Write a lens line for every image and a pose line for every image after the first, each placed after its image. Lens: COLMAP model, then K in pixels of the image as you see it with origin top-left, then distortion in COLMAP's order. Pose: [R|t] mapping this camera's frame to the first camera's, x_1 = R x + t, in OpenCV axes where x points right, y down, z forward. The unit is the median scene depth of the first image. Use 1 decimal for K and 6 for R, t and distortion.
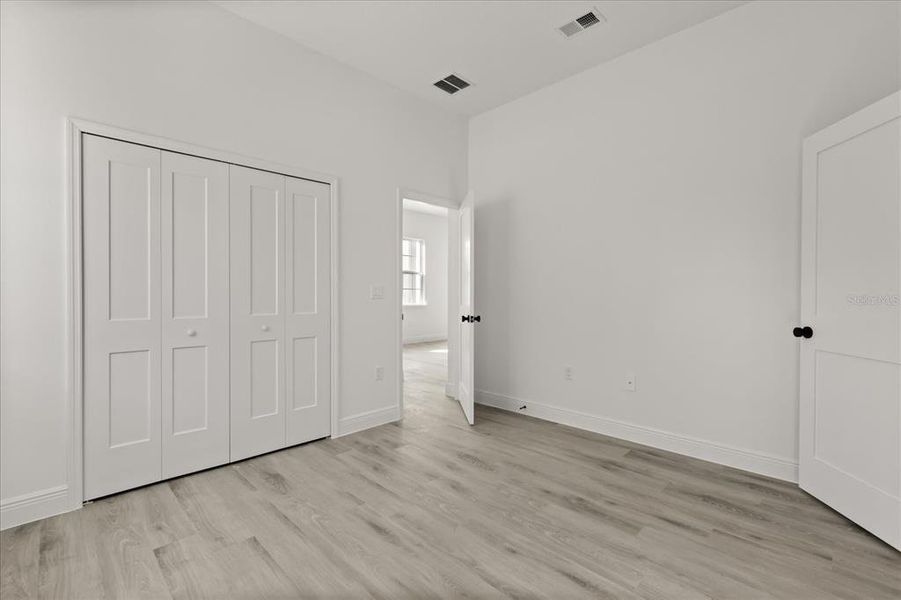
lens RADIAL K [[398.6, 0, 450.5], [0, 398.6, 300.0], [0, 0, 1]] dist [0.000518, 0.000062]
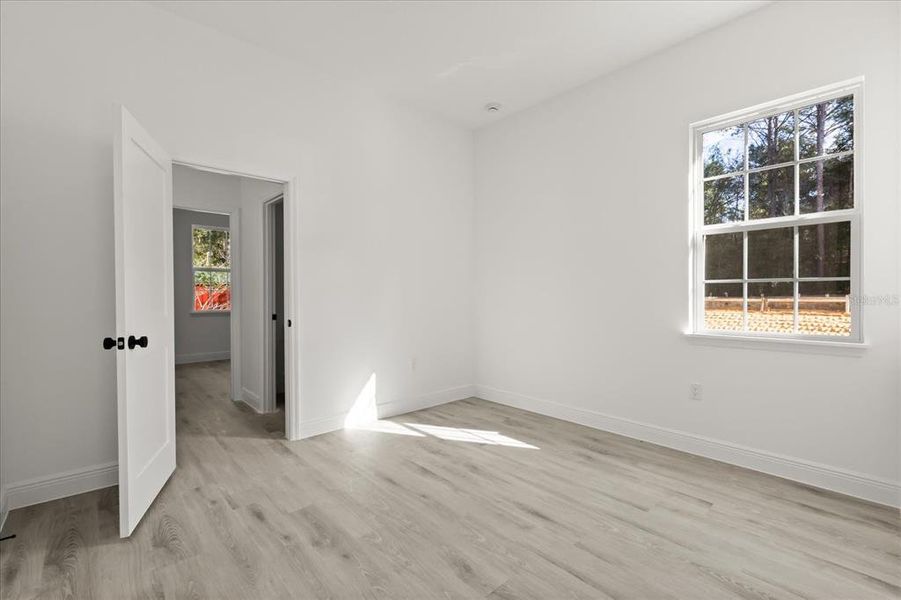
lens RADIAL K [[398.6, 0, 450.5], [0, 398.6, 300.0], [0, 0, 1]] dist [0.000518, 0.000062]
pose [[-0.998625, -0.000145, 0.052426, 0.002538], [0.001576, 0.999461, 0.032790, -0.041125], [-0.052403, 0.032828, -0.998086, 2.035659]]
